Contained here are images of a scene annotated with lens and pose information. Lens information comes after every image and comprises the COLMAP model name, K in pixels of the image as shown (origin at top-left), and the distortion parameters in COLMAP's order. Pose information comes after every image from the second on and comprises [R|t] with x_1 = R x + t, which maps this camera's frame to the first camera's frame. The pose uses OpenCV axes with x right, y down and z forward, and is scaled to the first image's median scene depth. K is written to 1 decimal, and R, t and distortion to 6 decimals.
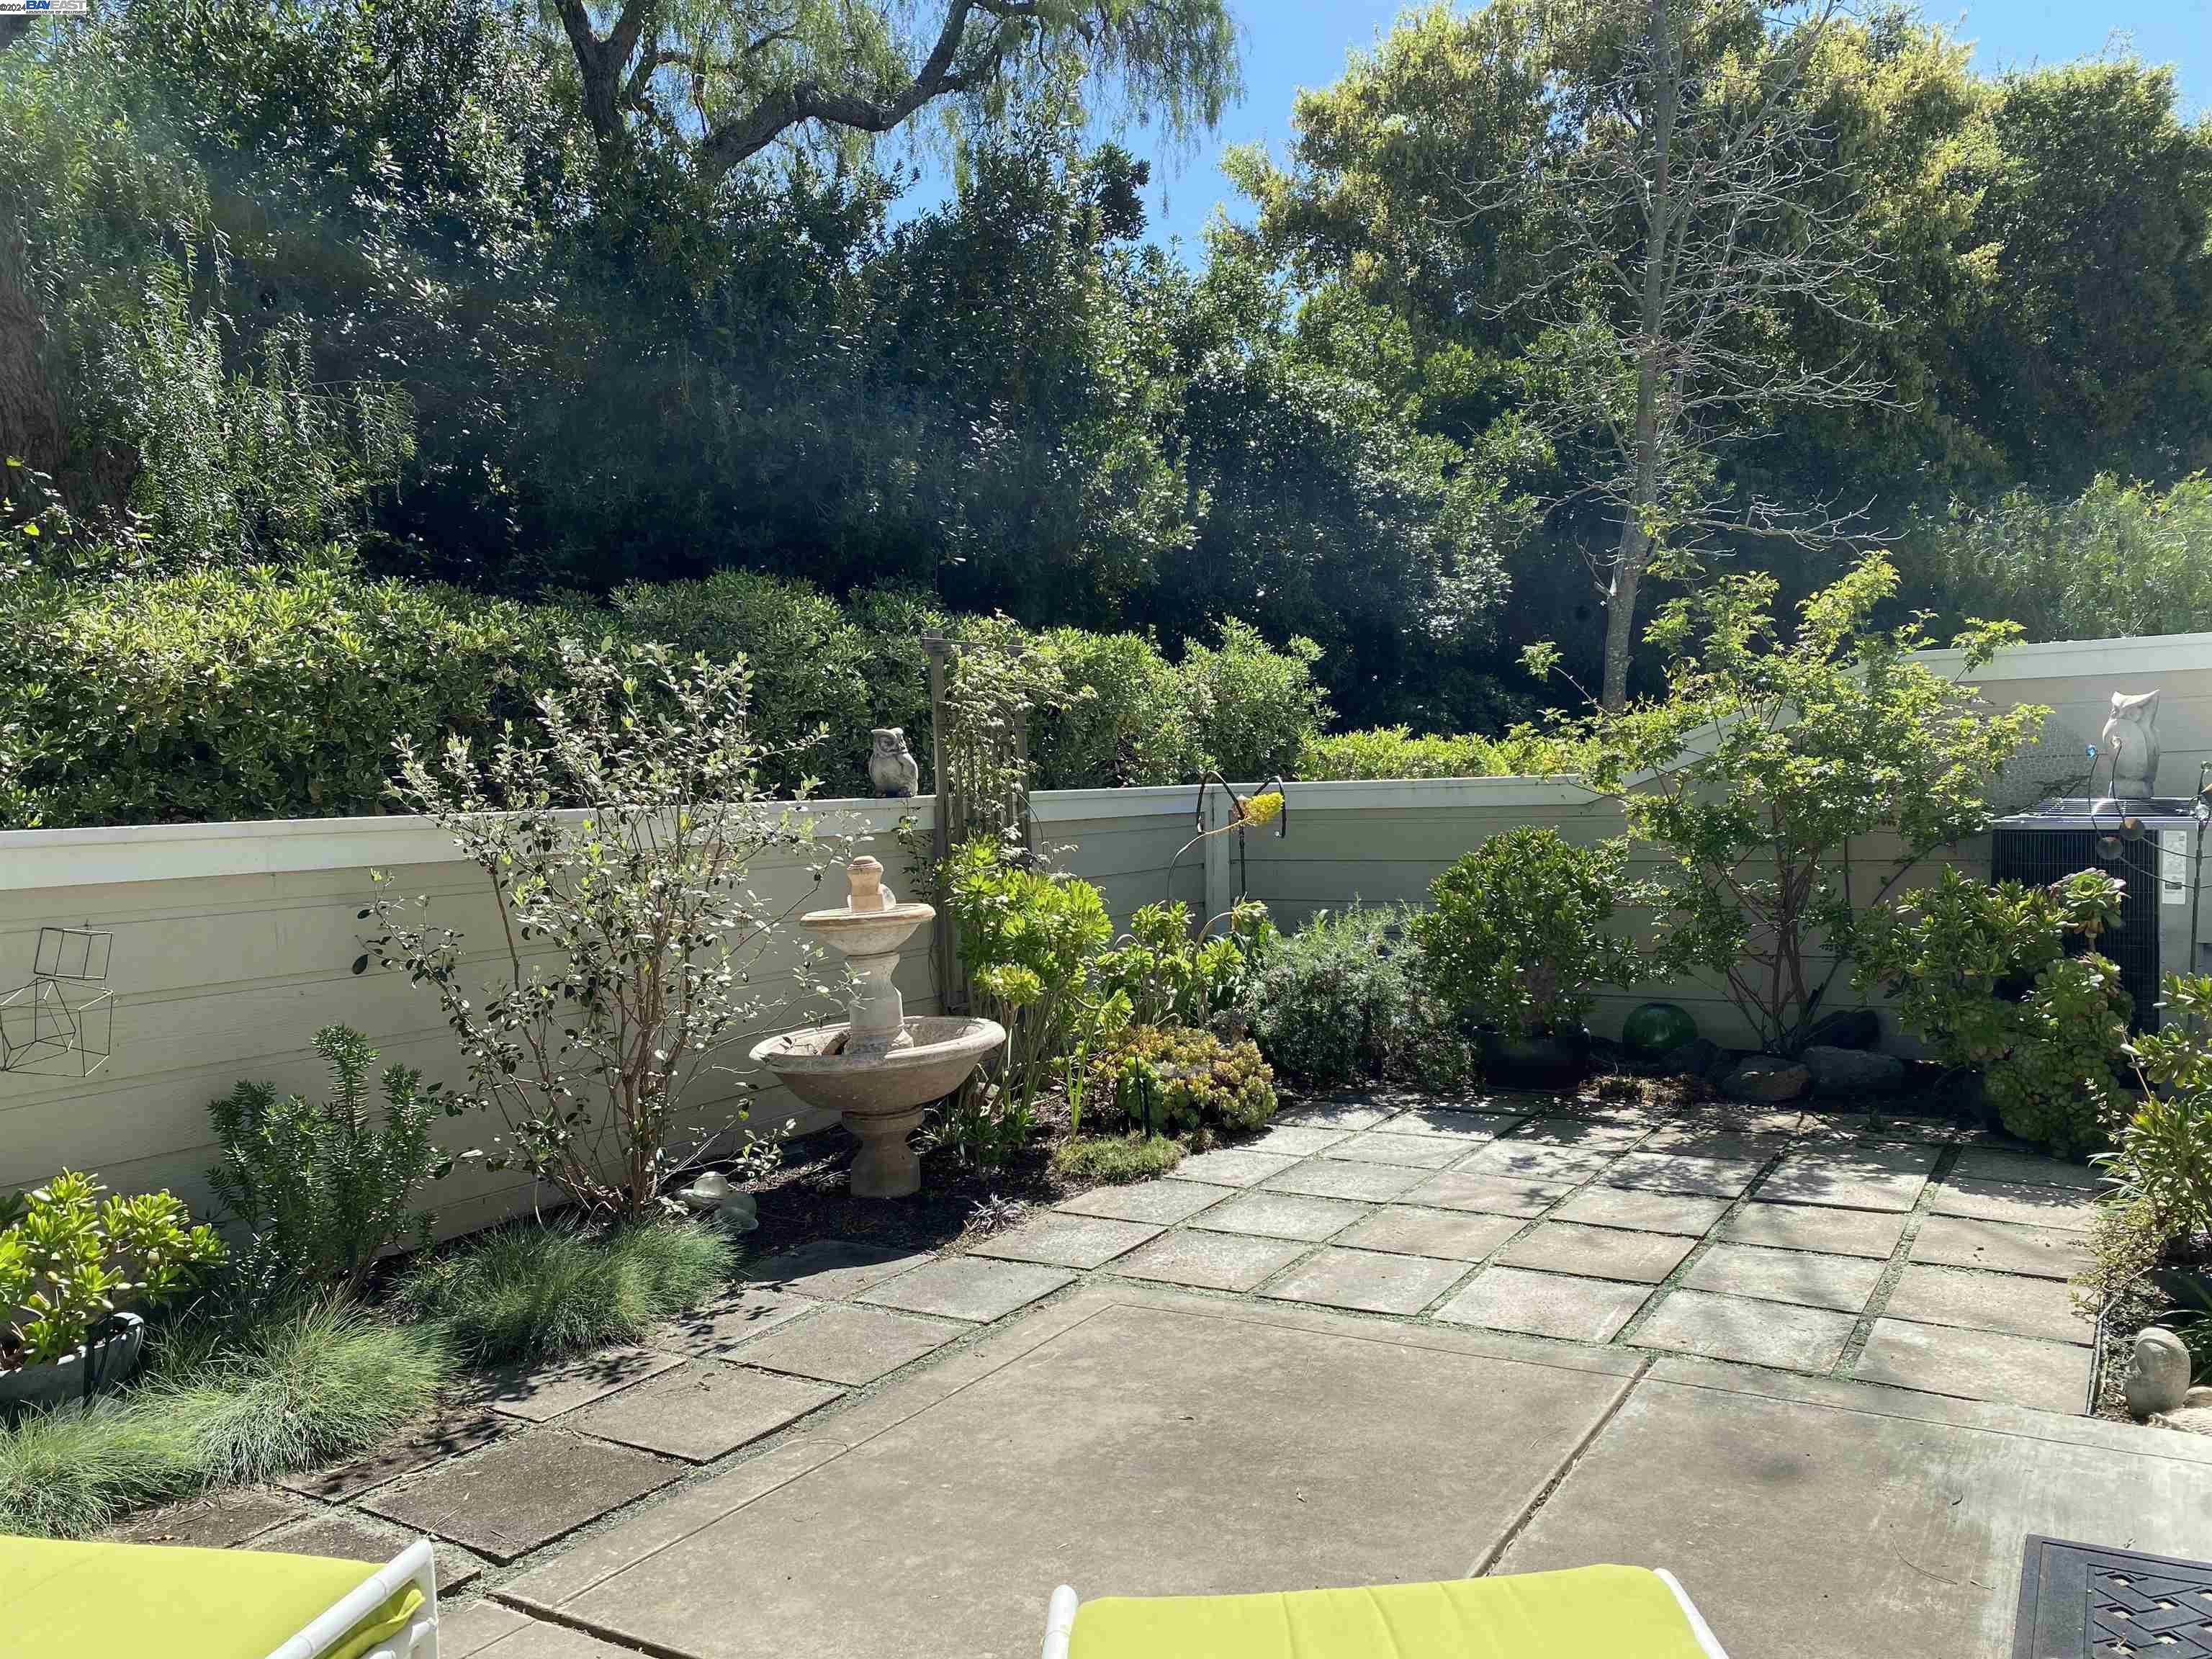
lens RADIAL K [[1705.8, 0, 1106.0], [0, 1705.8, 829.5], [0, 0, 1]] dist [0.099450, -0.066172]
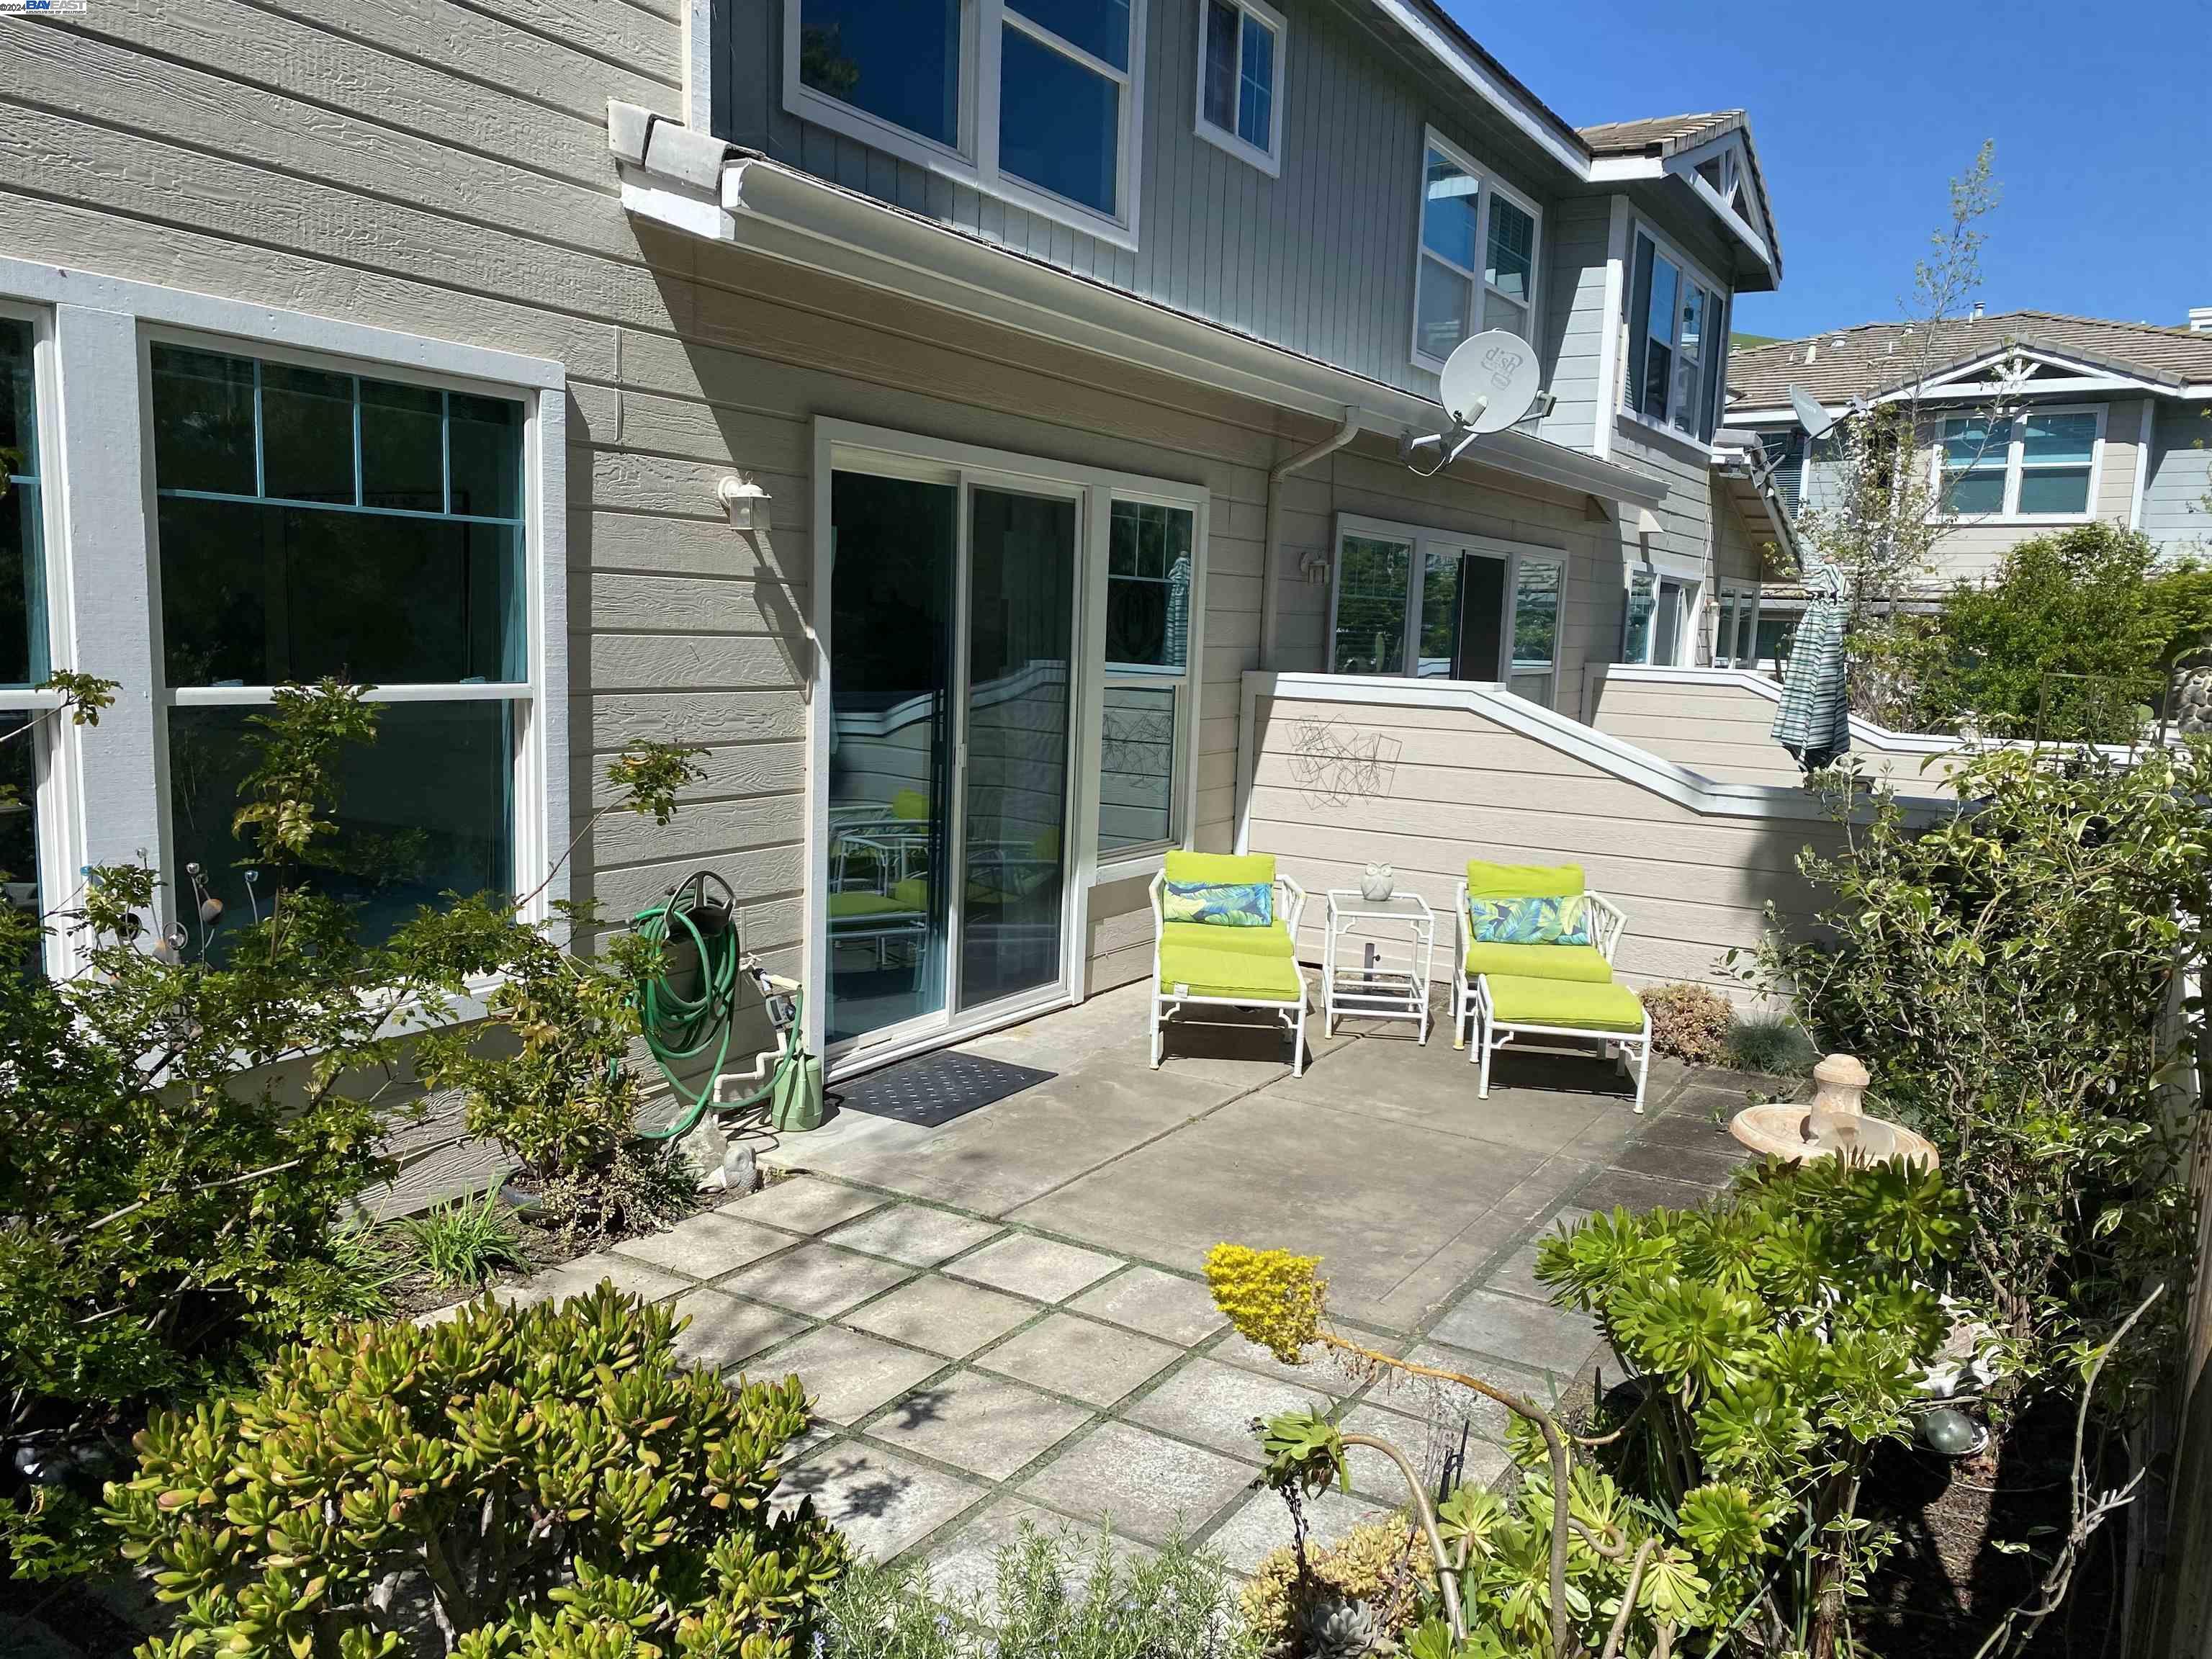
lens RADIAL K [[1697.1, 0, 1107.5], [0, 1697.1, 871.1], [0, 0, 1]] dist [0.121753, -0.162514]
pose [[-0.999928, -0.010571, -0.005705, 0.207157], [-0.011396, 0.984979, 0.172295, -0.225810], [0.003798, 0.172348, -0.985029, 2.153299]]
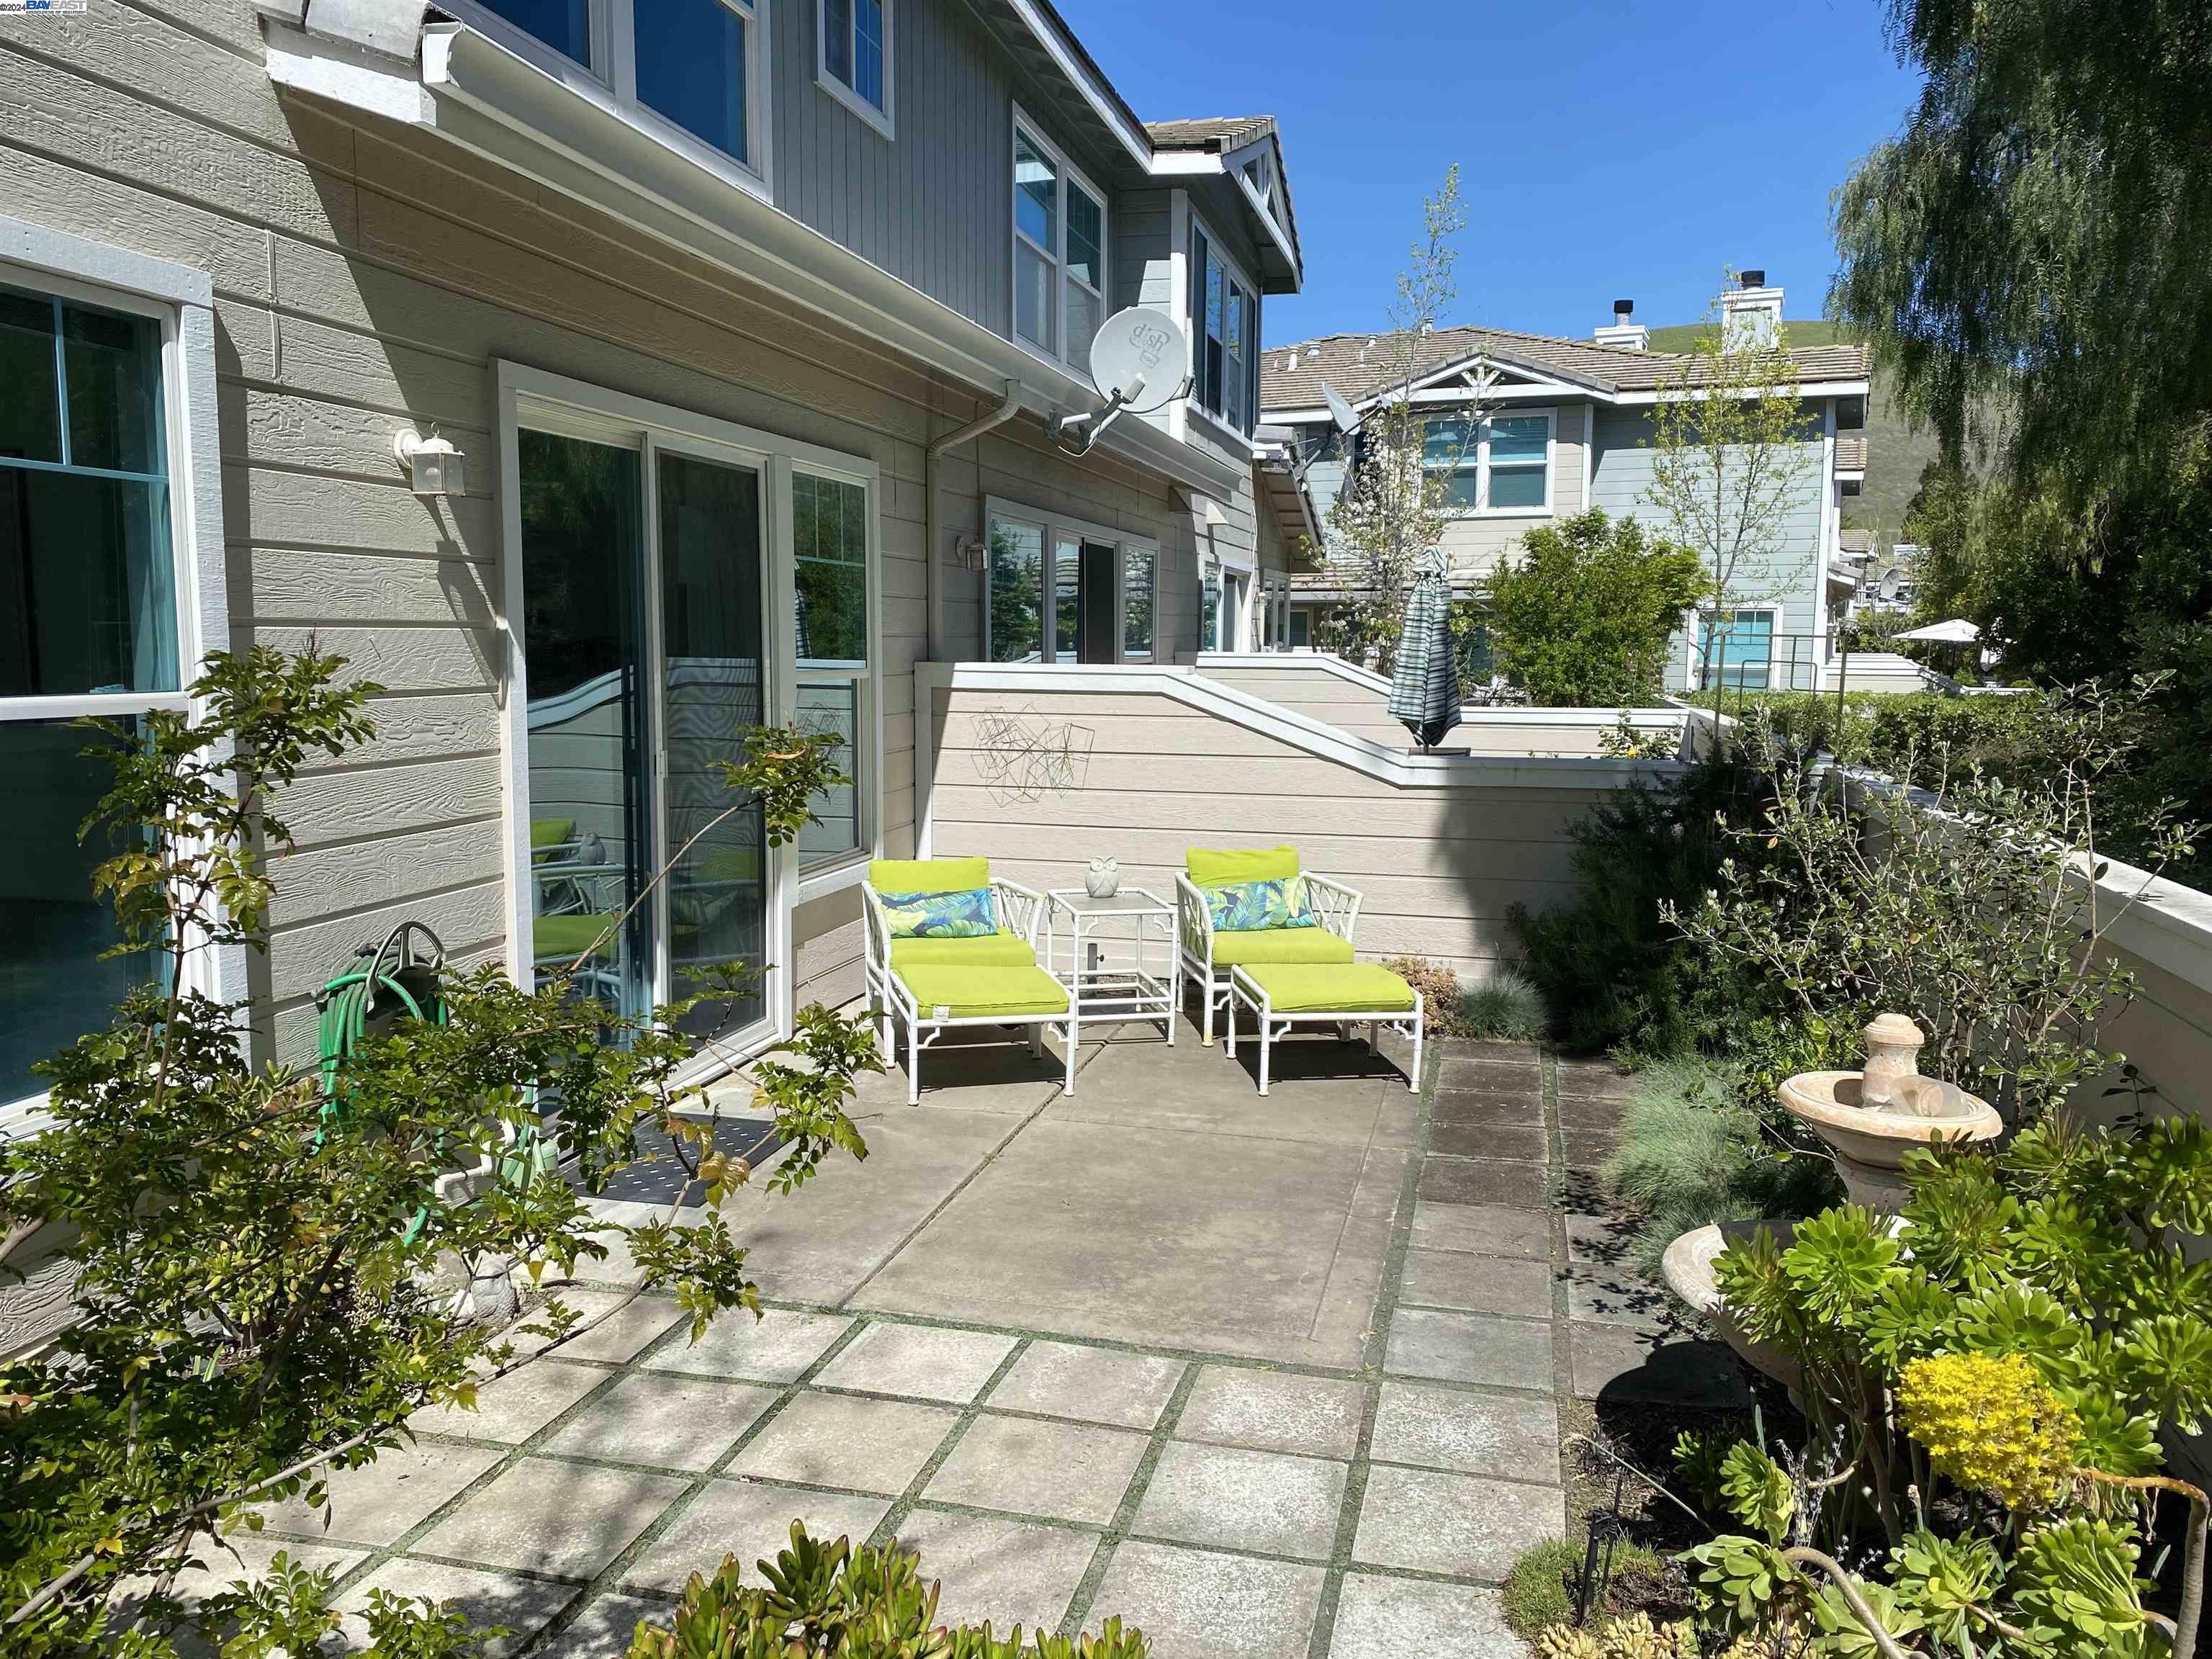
lens RADIAL K [[1705.8, 0, 1106.0], [0, 1705.8, 829.5], [0, 0, 1]] dist [0.099450, -0.066172]
pose [[-0.953067, 0.053824, -0.297936, 0.435206], [0.010586, 0.989393, 0.144876, -0.197959], [0.302574, 0.134923, -0.943528, 1.959484]]
